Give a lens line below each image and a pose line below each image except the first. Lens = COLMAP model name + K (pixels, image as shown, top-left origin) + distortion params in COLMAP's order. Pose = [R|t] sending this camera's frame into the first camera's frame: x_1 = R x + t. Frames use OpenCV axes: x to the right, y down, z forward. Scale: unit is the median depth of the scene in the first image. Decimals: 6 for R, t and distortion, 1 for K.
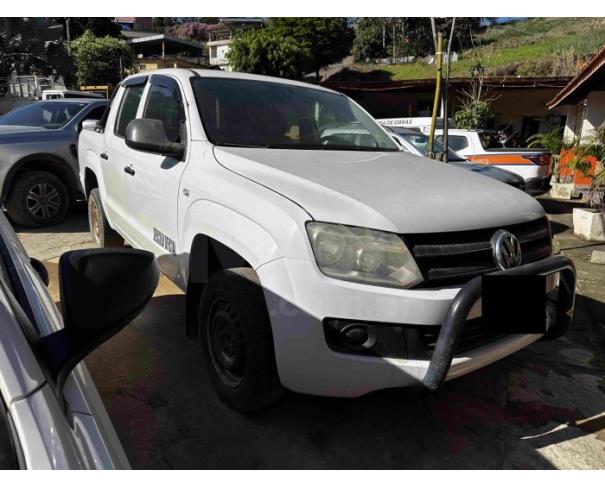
lens RADIAL K [[438.3, 0, 301.3], [0, 438.3, 242.4], [0, 0, 1]] dist [0.004611, -0.004947]
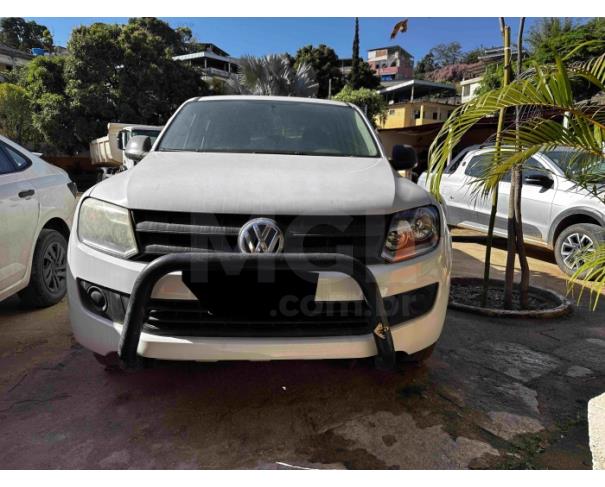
lens RADIAL K [[438.4, 0, 305.1], [0, 438.4, 244.5], [0, 0, 1]] dist [0.002299, -0.004077]
pose [[0.839630, 0.065307, -0.539219, 0.732672], [-0.111646, 0.992298, -0.053665, 0.047535], [0.531561, 0.105260, 0.840454, 0.196583]]
